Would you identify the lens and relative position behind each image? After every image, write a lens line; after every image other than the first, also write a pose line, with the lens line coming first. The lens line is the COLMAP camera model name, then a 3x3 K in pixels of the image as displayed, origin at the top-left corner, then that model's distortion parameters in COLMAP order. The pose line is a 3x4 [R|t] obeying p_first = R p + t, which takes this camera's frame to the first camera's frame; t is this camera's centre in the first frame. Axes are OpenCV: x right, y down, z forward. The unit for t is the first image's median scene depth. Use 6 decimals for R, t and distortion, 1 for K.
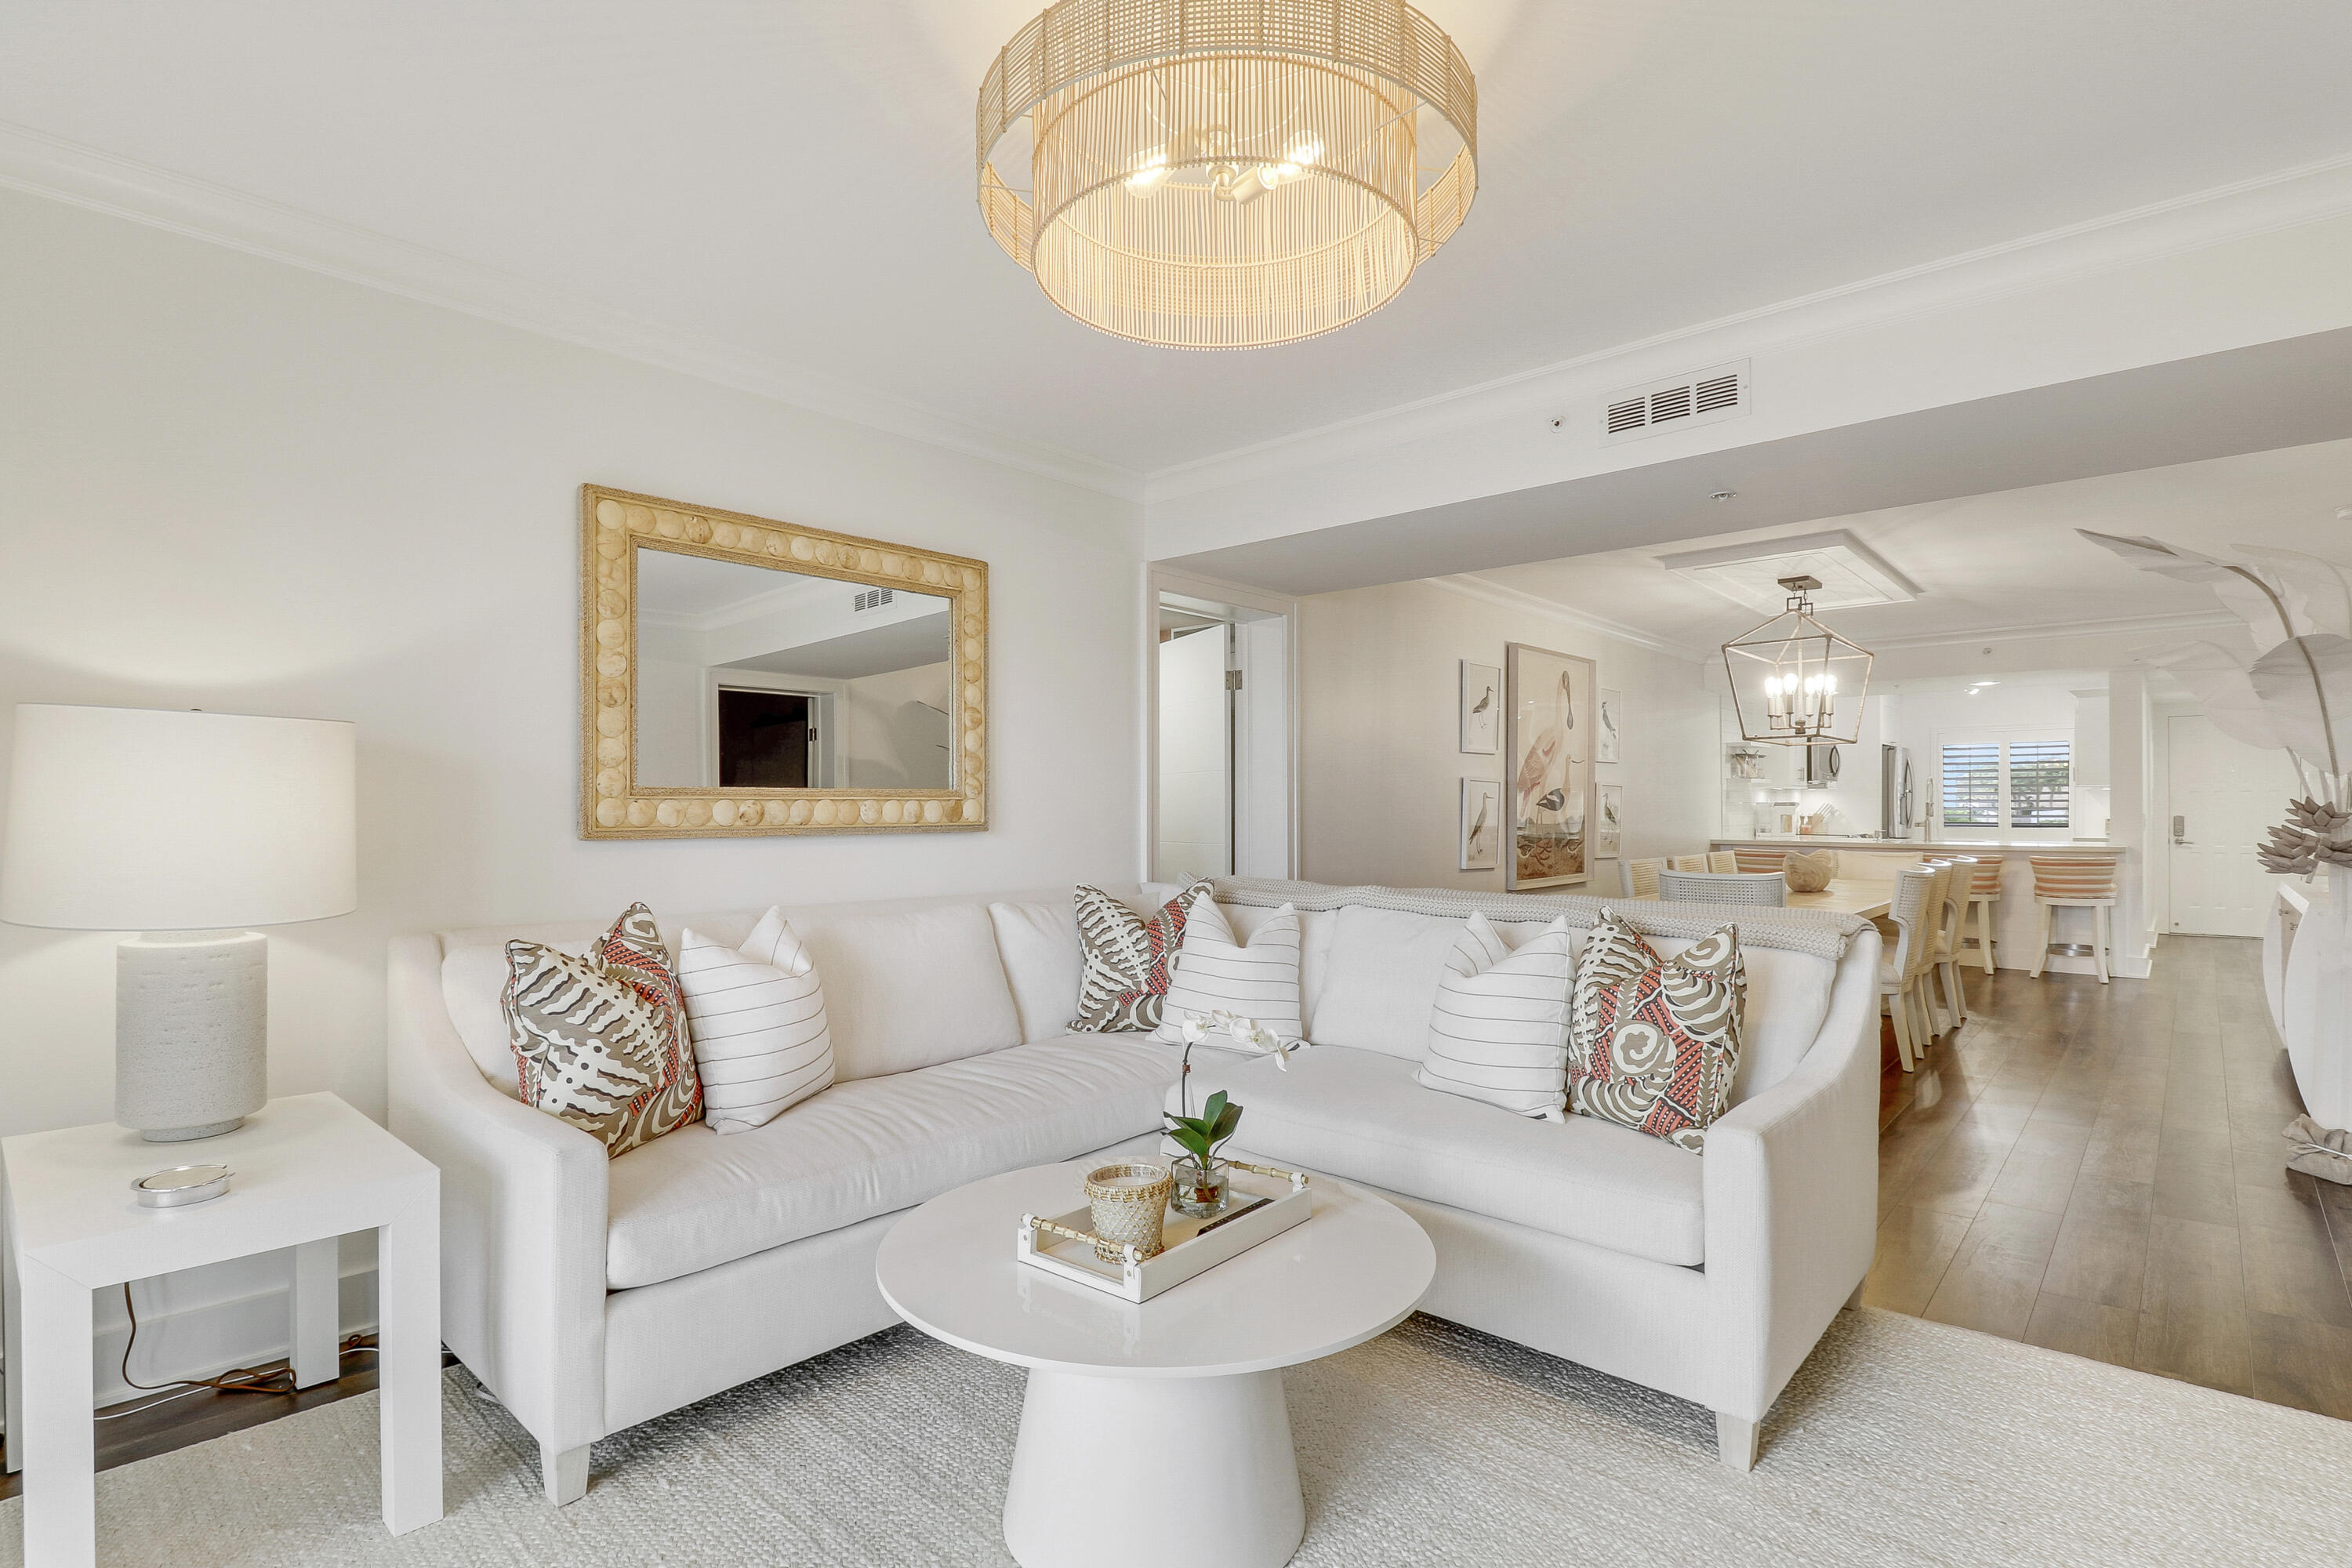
lens RADIAL K [[1108.9, 0, 1166.4], [0, 1108.9, 806.6], [0, 0, 1]] dist [-0.004596, -0.007555]
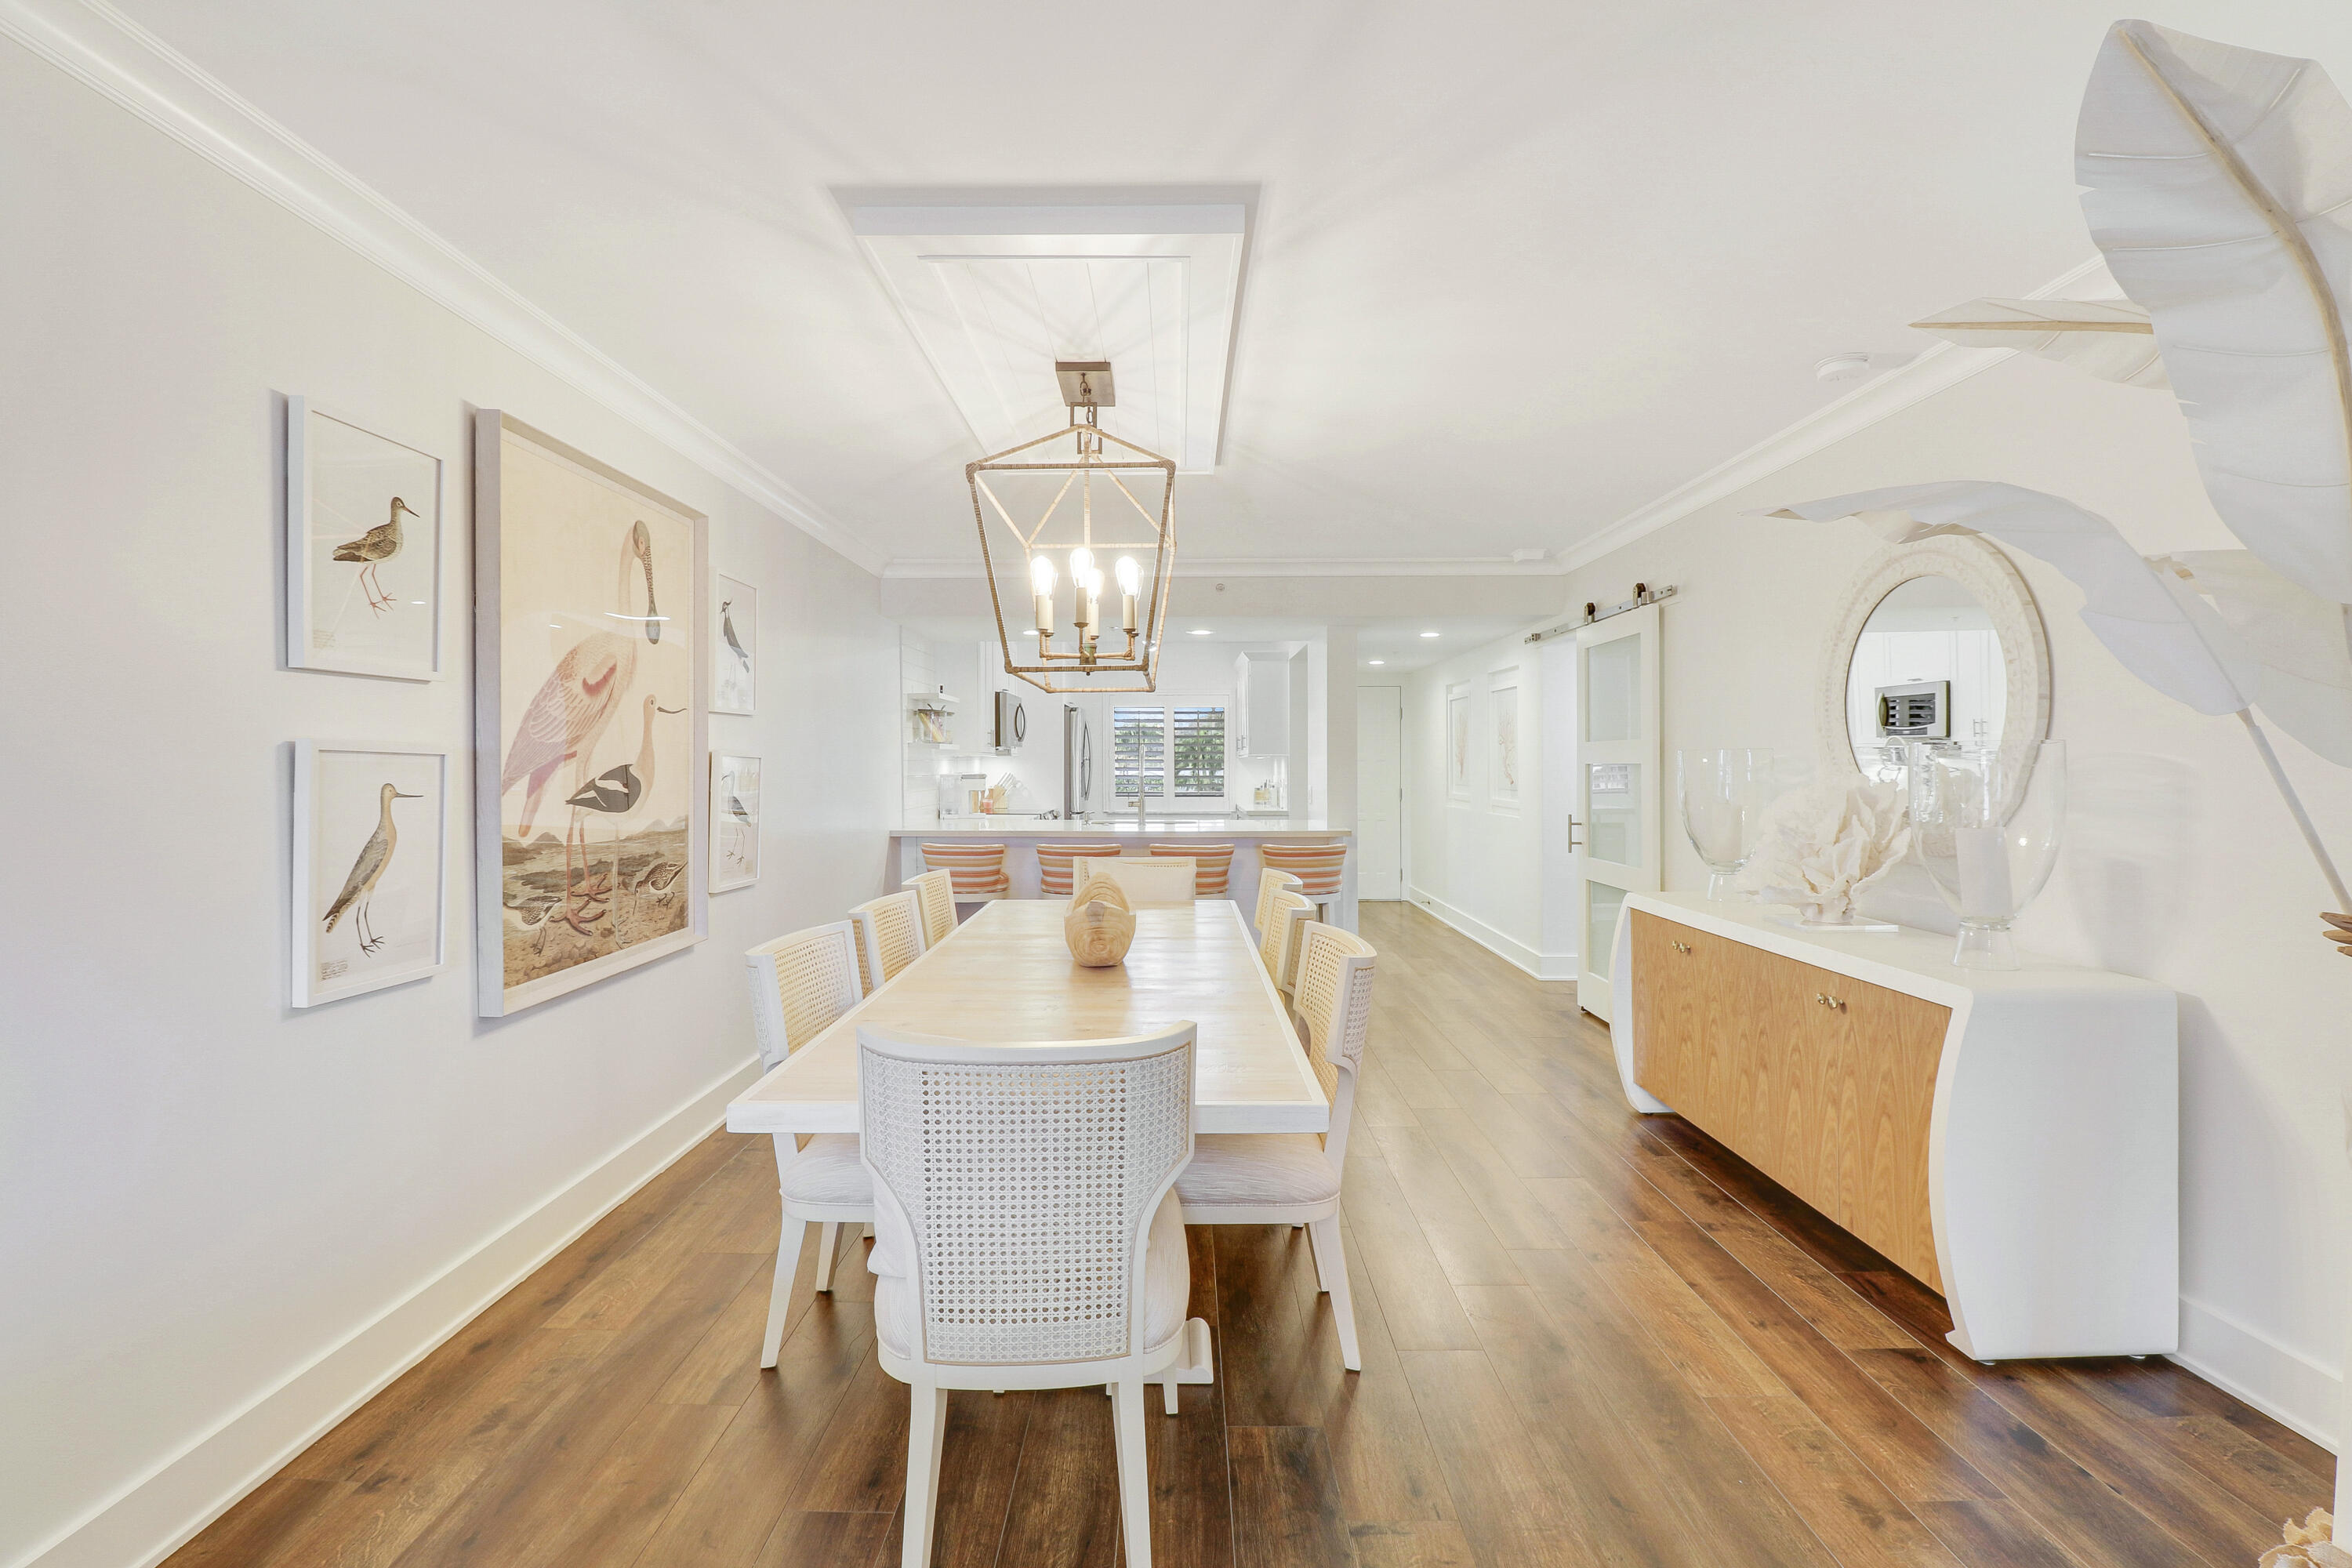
lens RADIAL K [[1076.8, 0, 1166.5], [0, 1076.8, 784.8], [0, 0, 1]] dist [-0.025998, -0.001118]
pose [[0.739625, -0.012986, 0.672894, 0.215020], [-0.001460, 0.999781, 0.020900, -0.017661], [-0.673018, -0.016440, 0.739444, 0.499603]]
